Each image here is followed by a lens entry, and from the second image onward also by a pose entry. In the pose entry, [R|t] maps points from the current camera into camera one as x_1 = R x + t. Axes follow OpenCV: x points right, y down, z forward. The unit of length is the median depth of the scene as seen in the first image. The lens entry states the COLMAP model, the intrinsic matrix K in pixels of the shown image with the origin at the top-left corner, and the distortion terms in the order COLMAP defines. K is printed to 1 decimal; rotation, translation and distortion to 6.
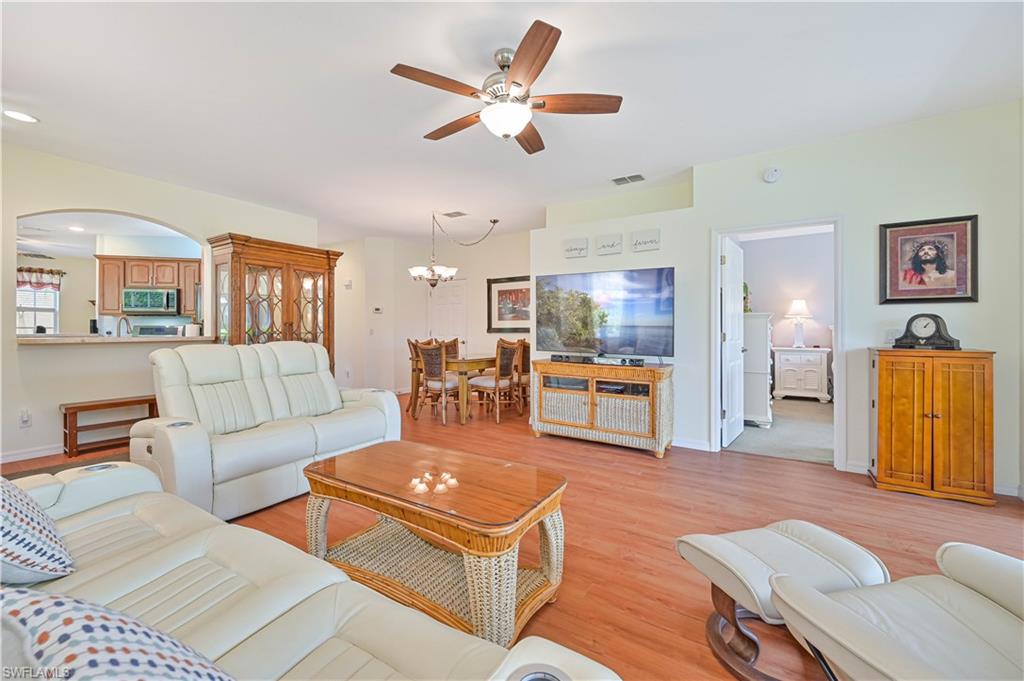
lens RADIAL K [[407.5, 0, 523.3], [0, 407.5, 326.9], [0, 0, 1]] dist [0.001224, 0.000257]
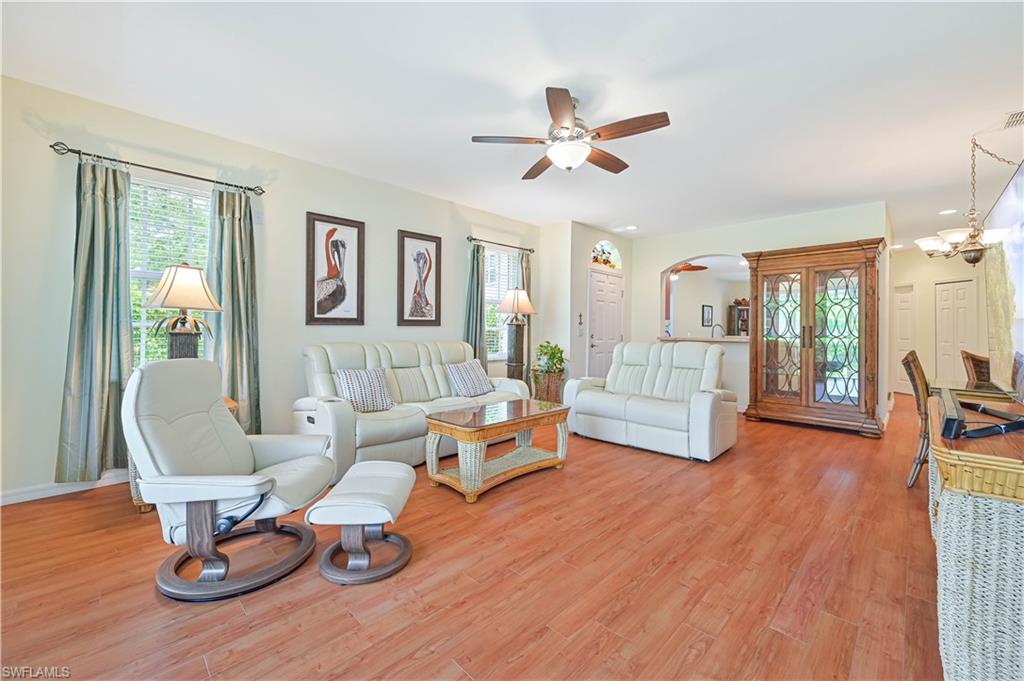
lens RADIAL K [[407.5, 0, 506.6], [0, 407.5, 329.9], [0, 0, 1]] dist [0.001224, 0.000257]
pose [[-0.233443, -0.003526, -0.972364, 0.736917], [-0.006552, 0.999976, -0.002053, 0.005005], [0.972348, 0.005892, -0.233461, 0.705560]]
